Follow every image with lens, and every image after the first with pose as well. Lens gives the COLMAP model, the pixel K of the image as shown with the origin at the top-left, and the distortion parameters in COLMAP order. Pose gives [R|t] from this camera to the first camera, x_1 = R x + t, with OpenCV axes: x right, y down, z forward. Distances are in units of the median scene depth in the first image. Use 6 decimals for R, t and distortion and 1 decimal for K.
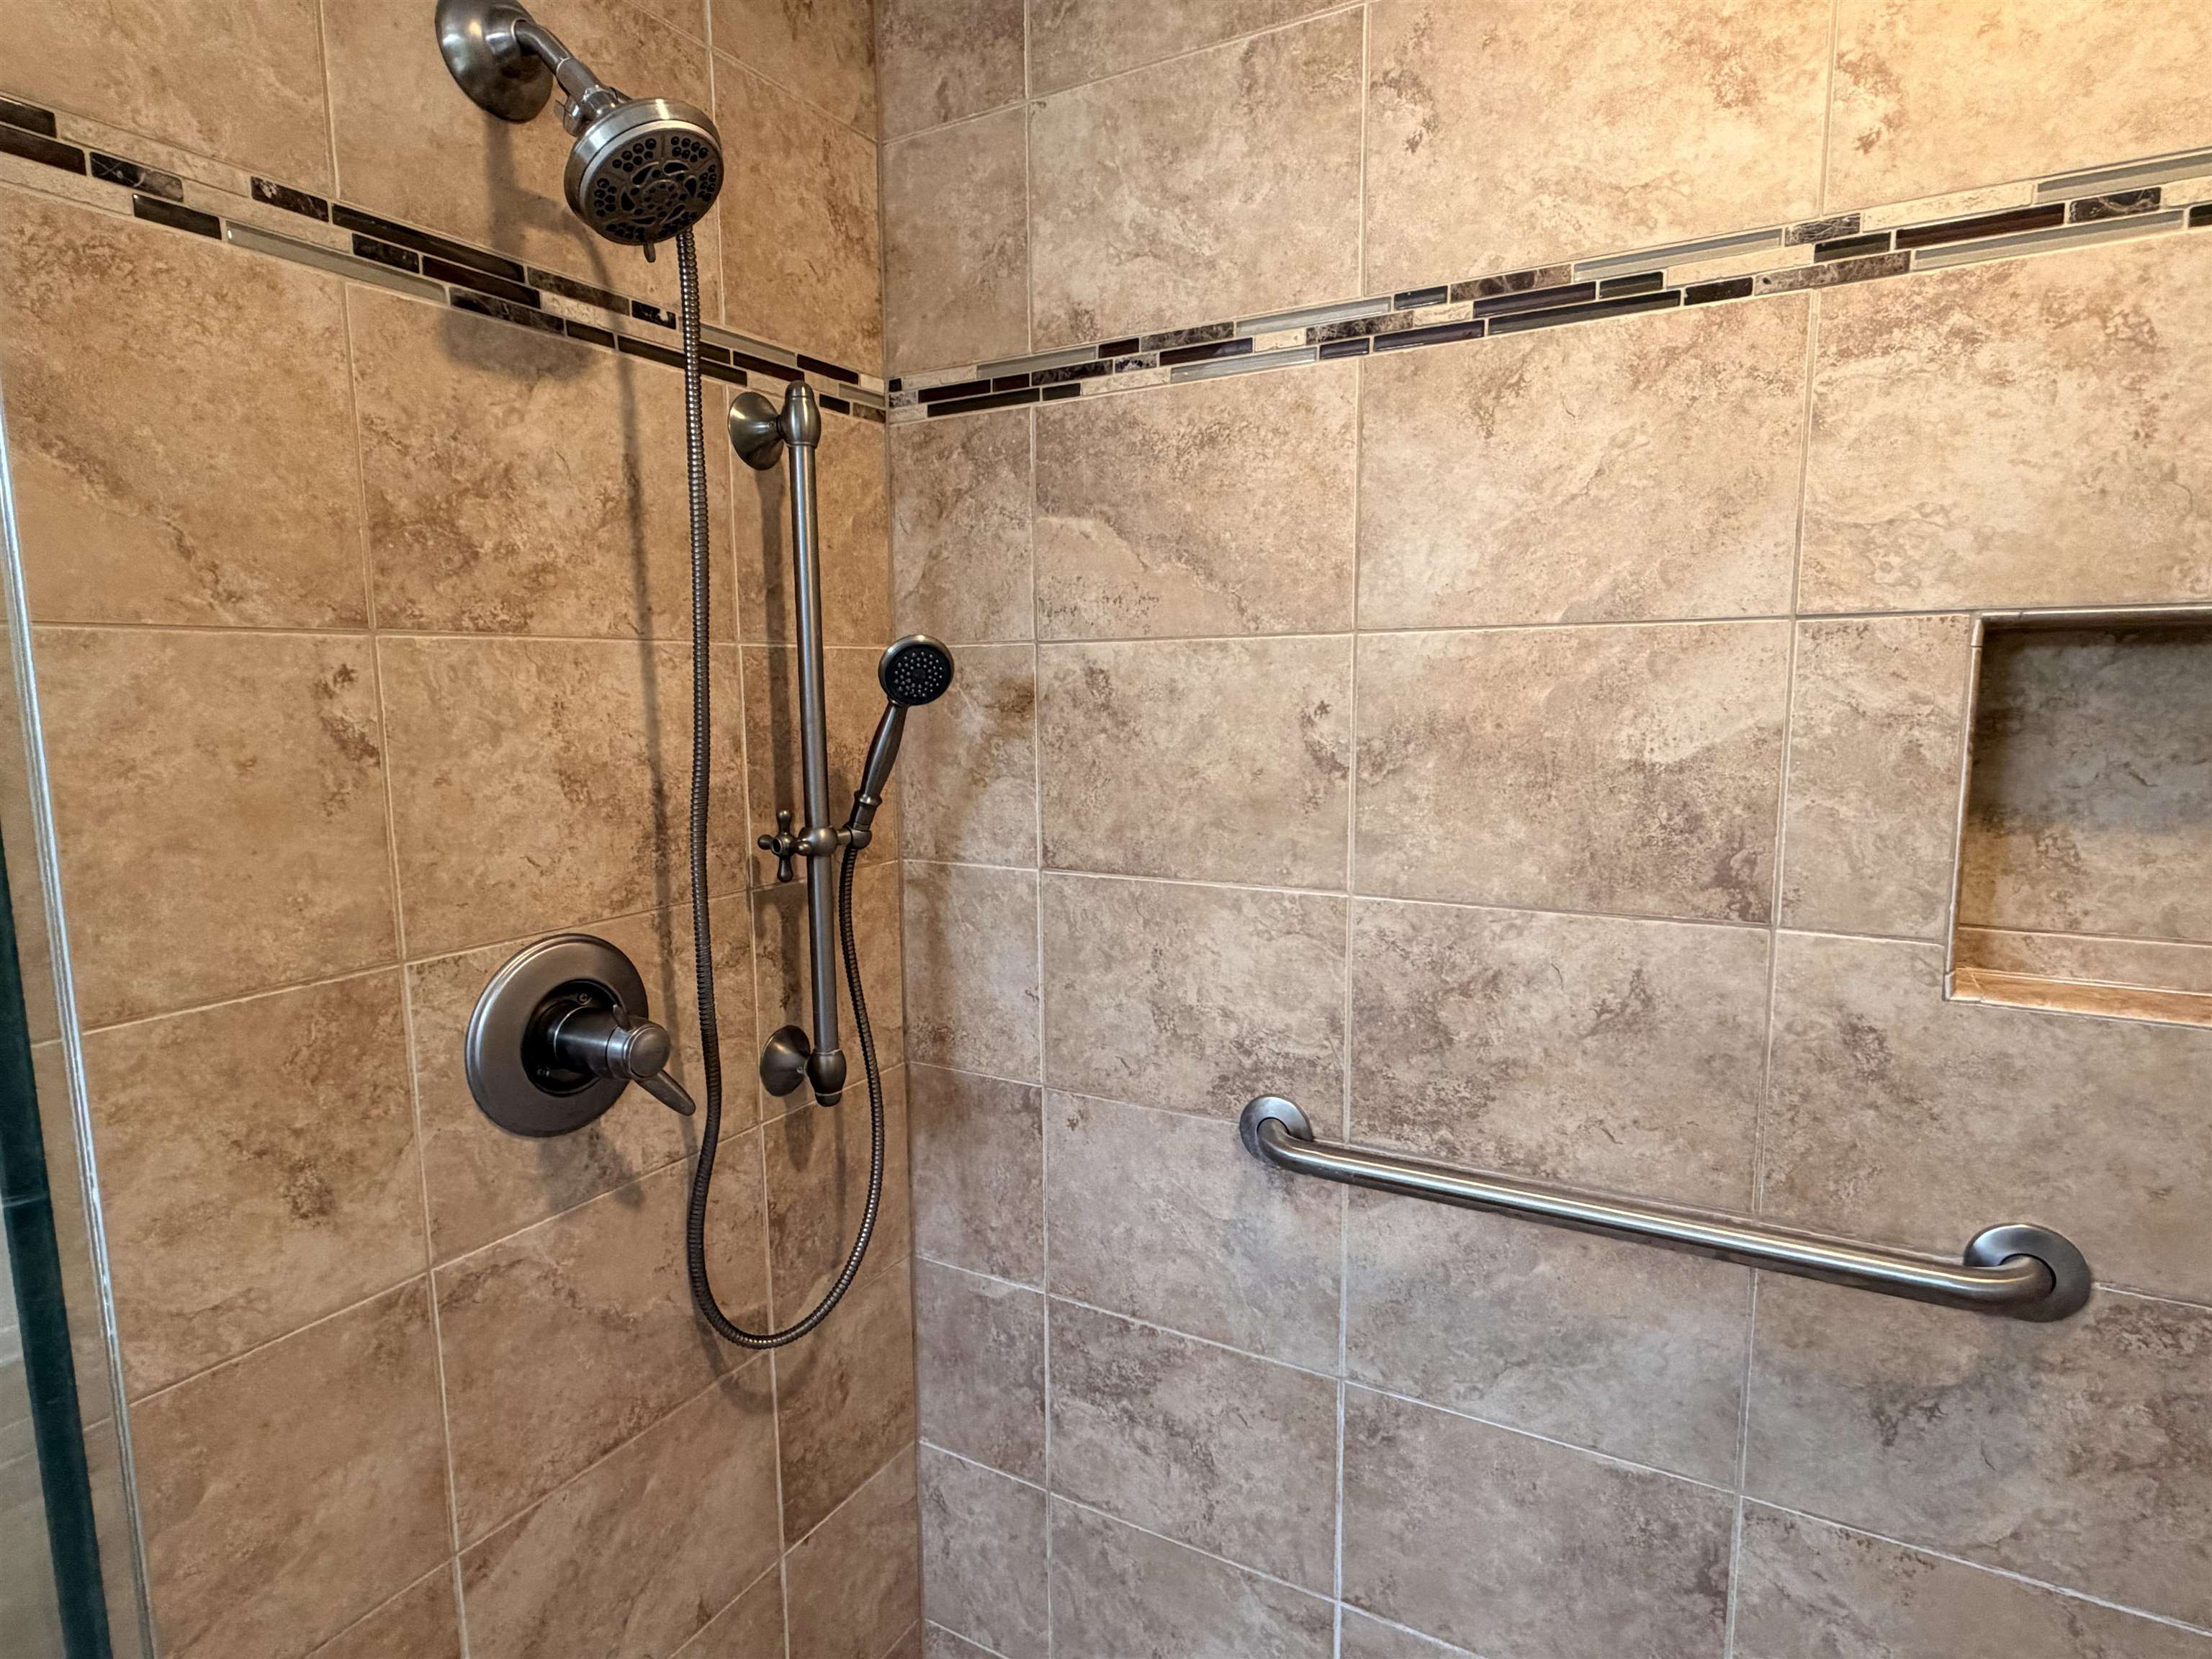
lens RADIAL K [[1149.3, 0, 1114.0], [0, 1149.3, 839.0], [0, 0, 1]] dist [-0.003696, 0.000844]
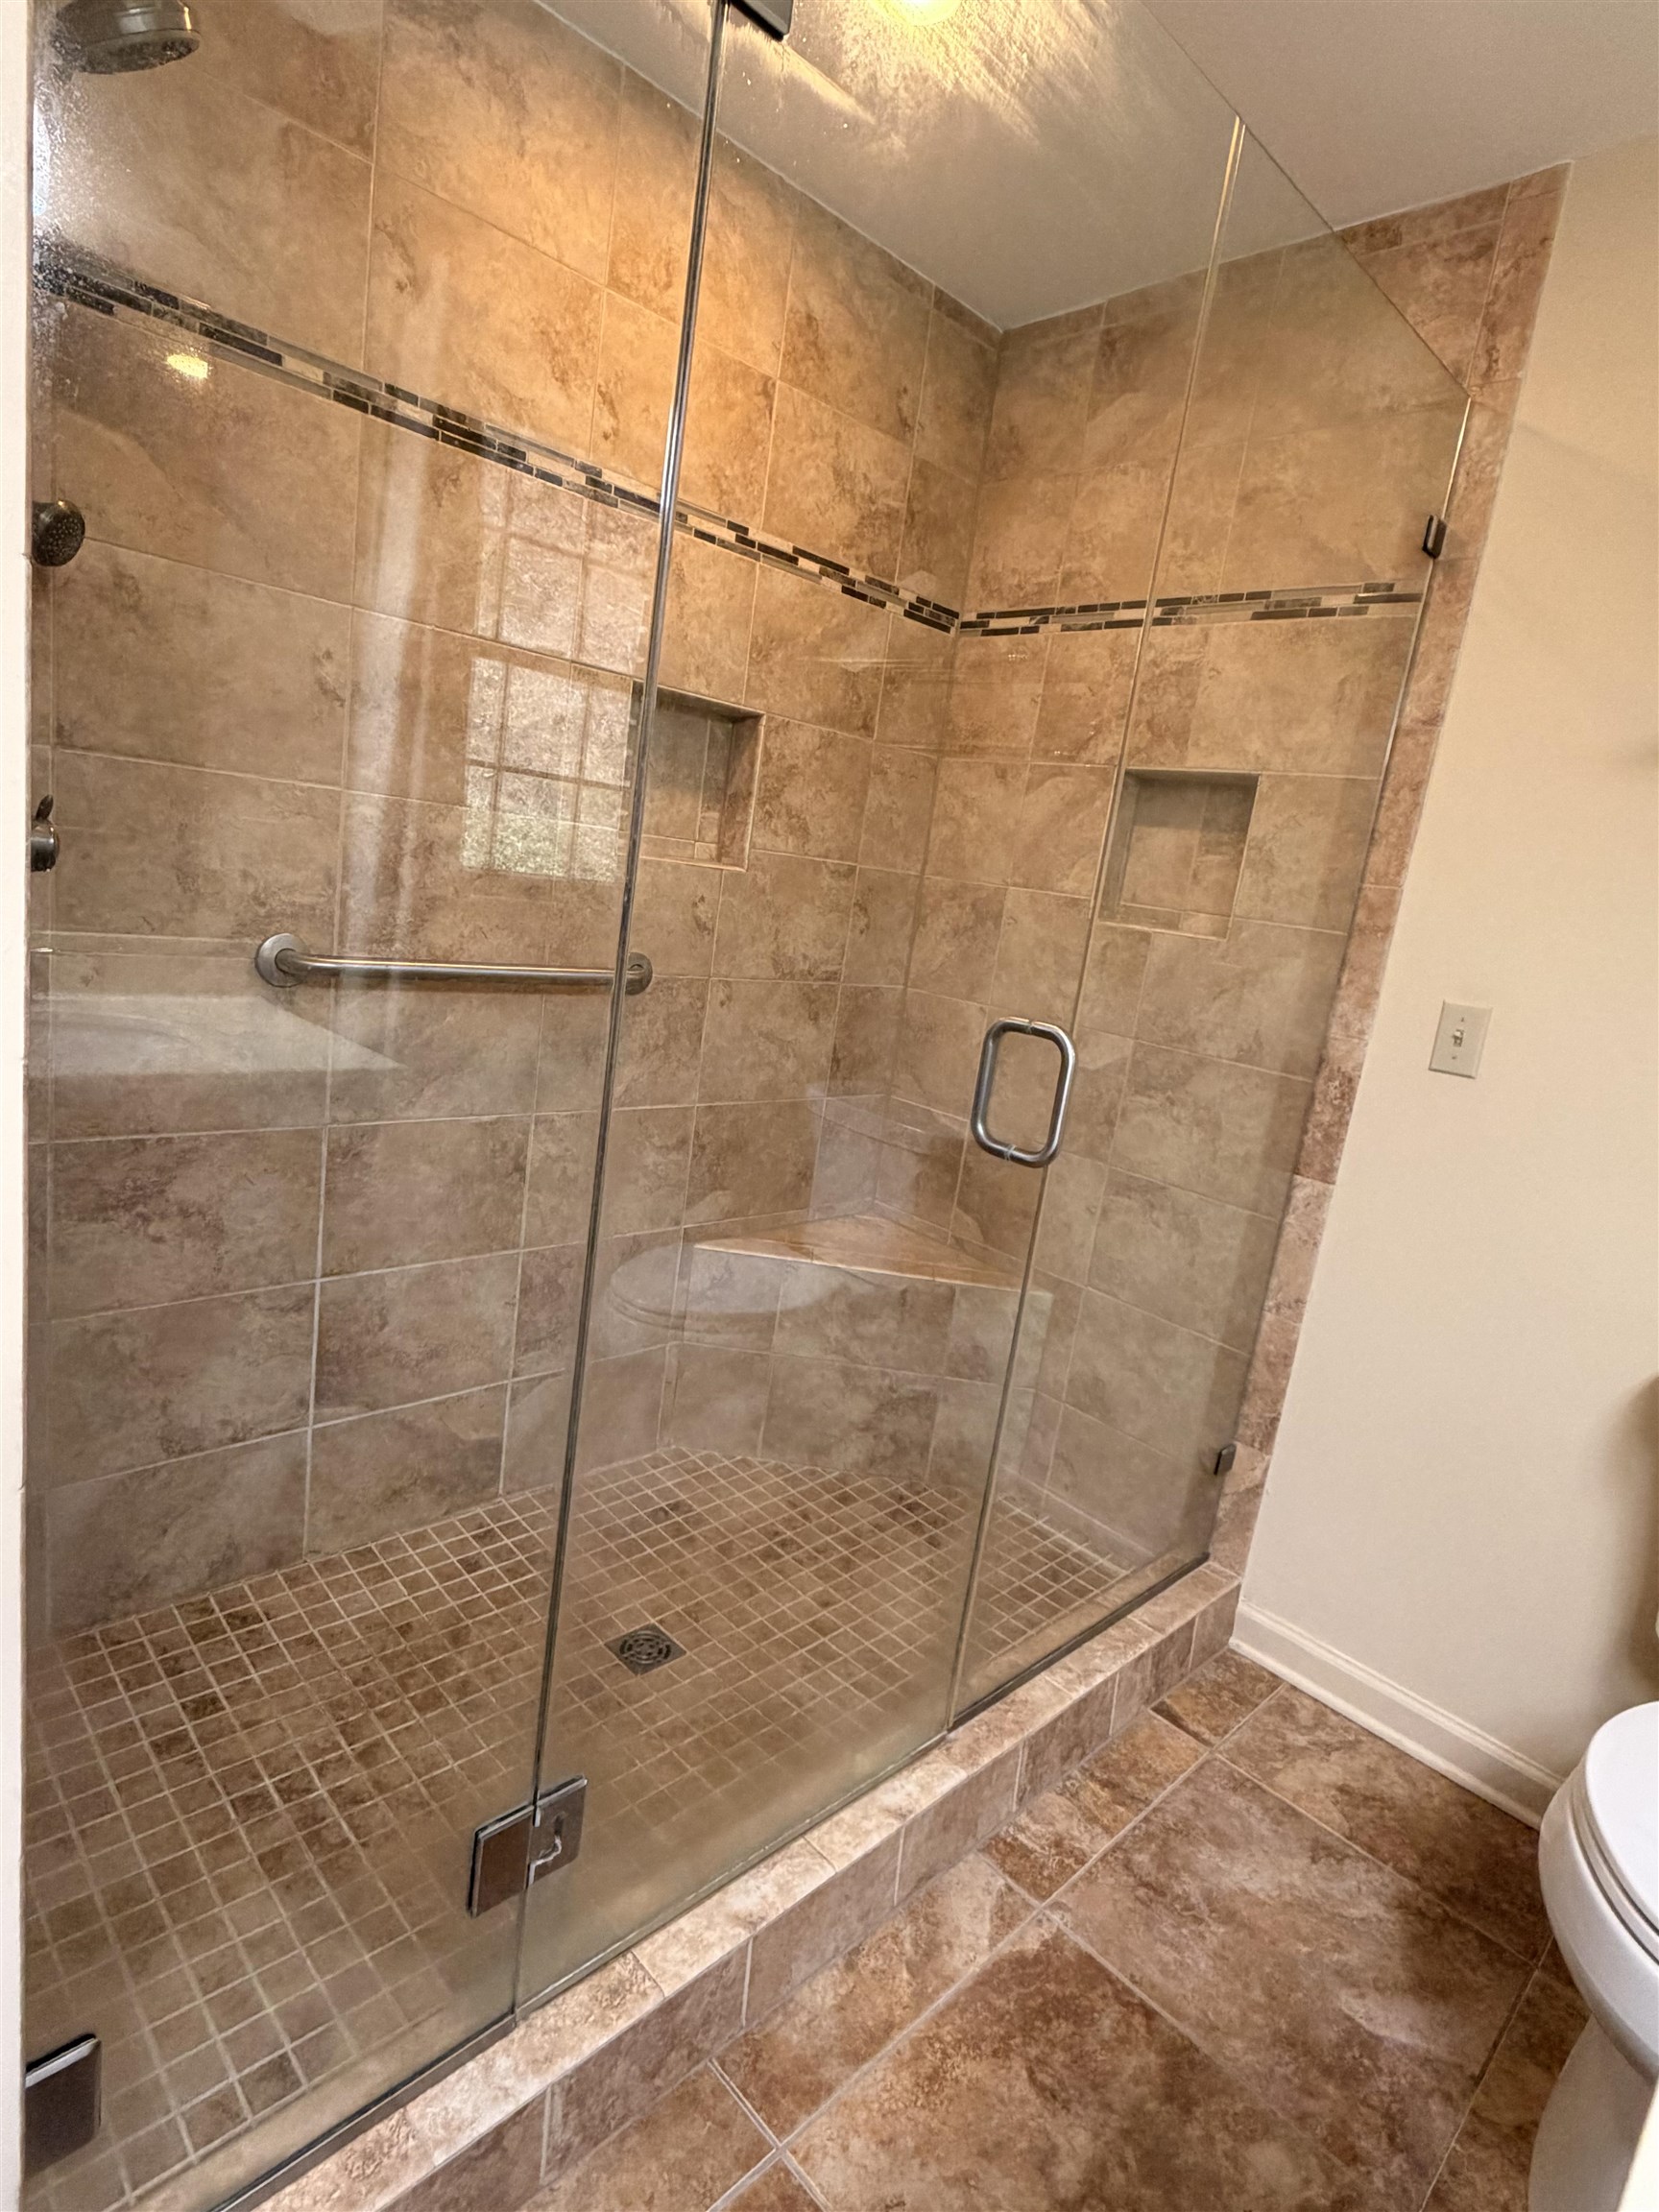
lens RADIAL K [[1149.3, 0, 834.8], [0, 1149.3, 1104.9], [0, 0, 1]] dist [-0.003696, 0.000844]
pose [[0.277515, -0.151981, 0.948624, -1.119221], [-0.017377, 0.986452, 0.163125, 0.203108], [-0.960564, -0.061754, 0.271114, -0.046499]]
